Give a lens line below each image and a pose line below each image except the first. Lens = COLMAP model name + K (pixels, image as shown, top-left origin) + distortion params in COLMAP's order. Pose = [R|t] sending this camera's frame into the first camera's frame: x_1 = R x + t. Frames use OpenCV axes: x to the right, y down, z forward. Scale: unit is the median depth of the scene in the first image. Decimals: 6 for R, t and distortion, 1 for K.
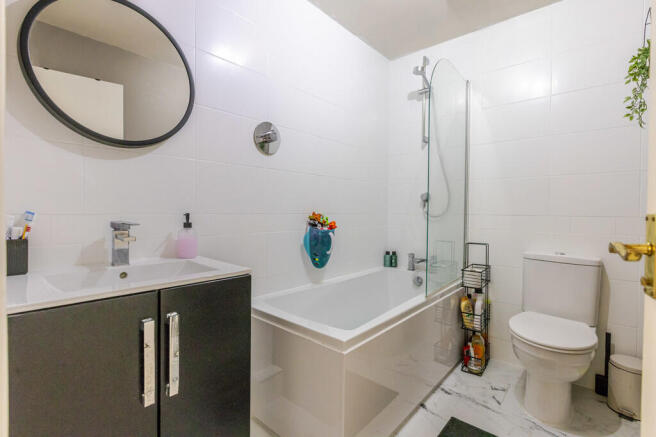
lens RADIAL K [[302.4, 0, 327.1], [0, 302.4, 217.6], [0, 0, 1]] dist [-0.008865, -0.000098]
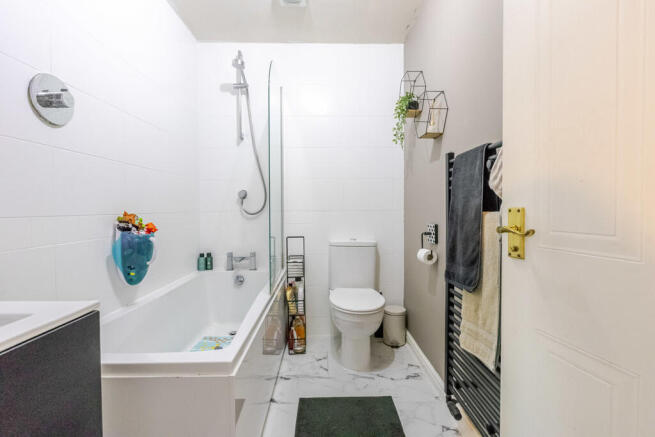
lens RADIAL K [[301.9, 0, 327.8], [0, 301.9, 216.7], [0, 0, 1]] dist [-0.008865, -0.000098]
pose [[0.732895, -0.033290, 0.679527, -0.181878], [0.028785, 0.999425, 0.017916, -0.004775], [-0.679733, 0.006430, 0.733432, 0.108828]]
